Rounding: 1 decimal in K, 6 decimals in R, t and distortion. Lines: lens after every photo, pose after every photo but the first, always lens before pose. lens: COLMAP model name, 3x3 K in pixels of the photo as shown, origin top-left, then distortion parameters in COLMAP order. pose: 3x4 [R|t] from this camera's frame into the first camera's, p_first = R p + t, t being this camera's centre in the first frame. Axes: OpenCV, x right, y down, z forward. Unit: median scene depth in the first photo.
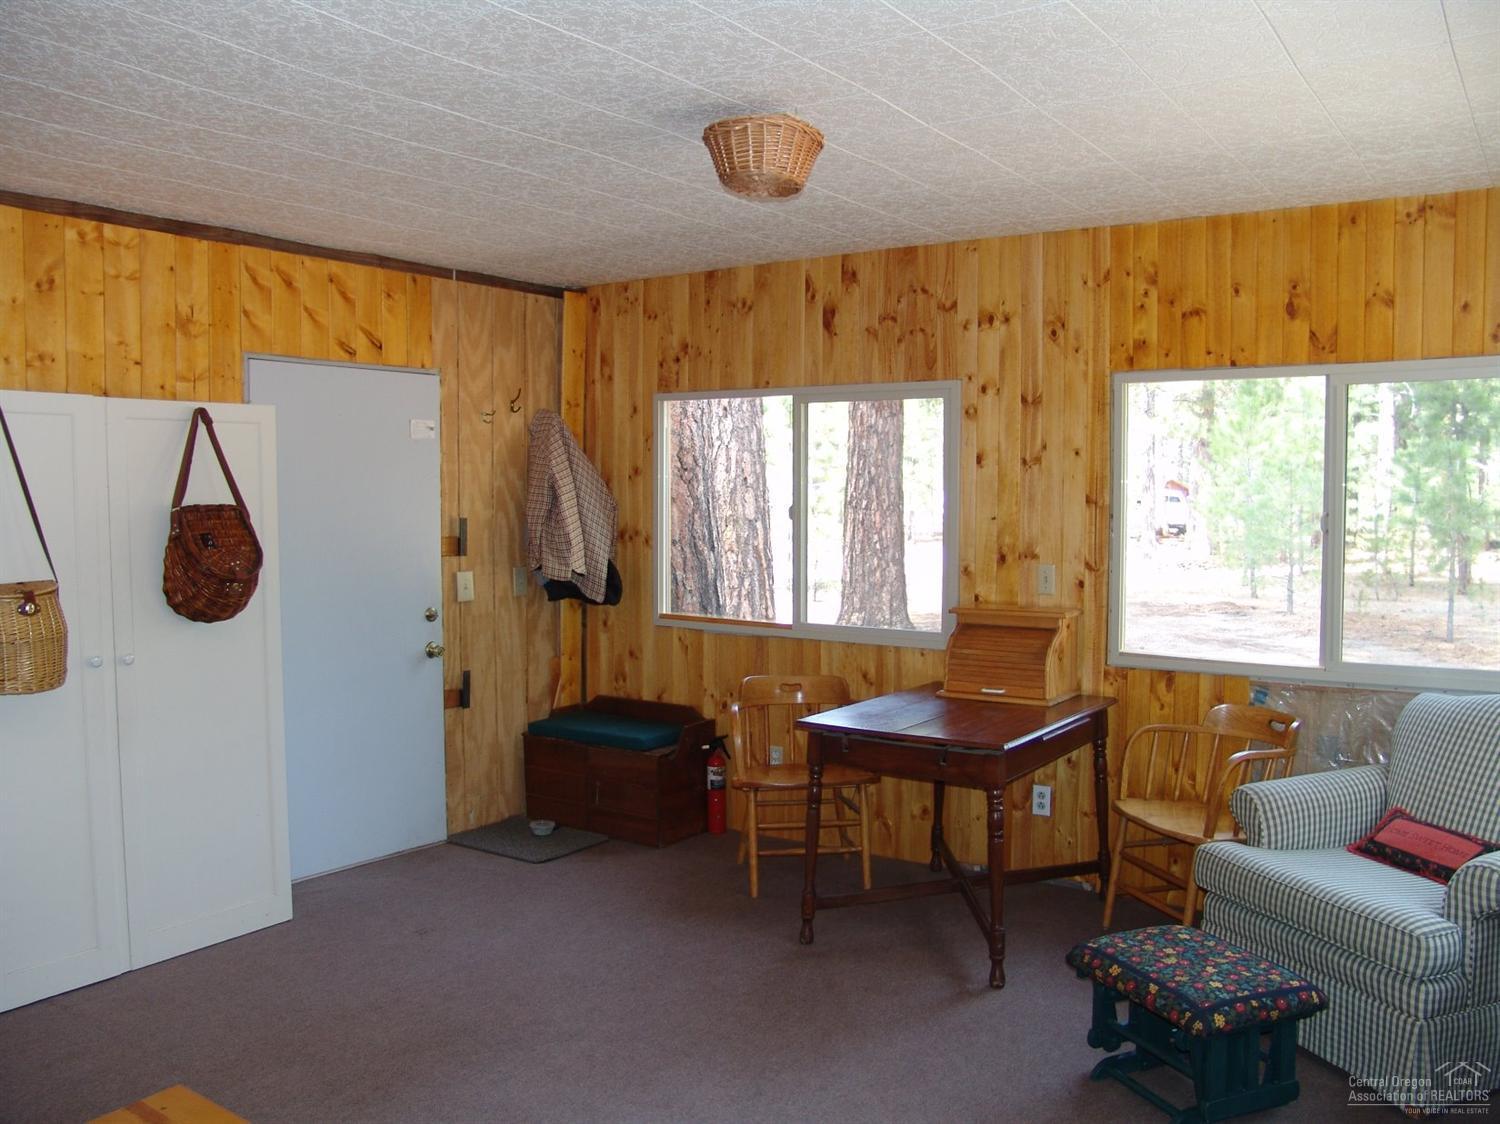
lens RADIAL K [[1296.3, 0, 750.5], [0, 1296.3, 560.8], [0, 0, 1]] dist [-0.086688, 0.069056]
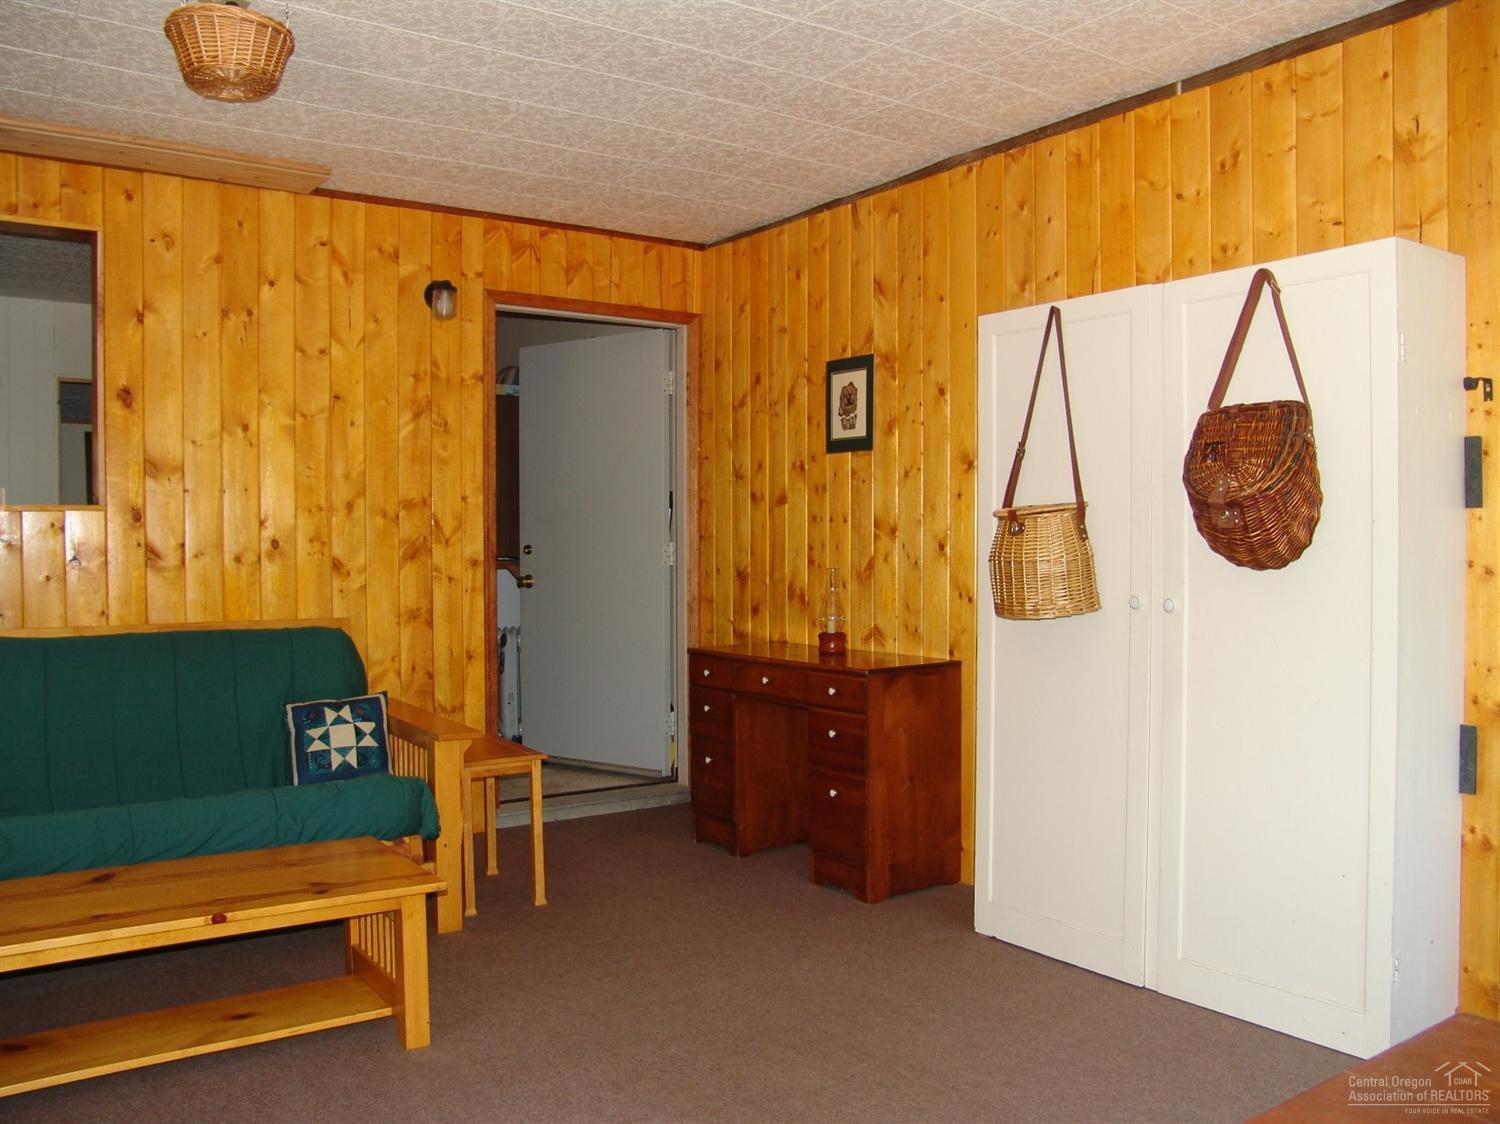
lens RADIAL K [[1296.3, 0, 753.4], [0, 1296.3, 548.9], [0, 0, 1]] dist [-0.086688, 0.069056]
pose [[-0.340240, 0.007138, -0.940312, 0.303213], [-0.047815, 0.998546, 0.024881, 0.029118], [0.939122, 0.053426, -0.339404, 0.862190]]
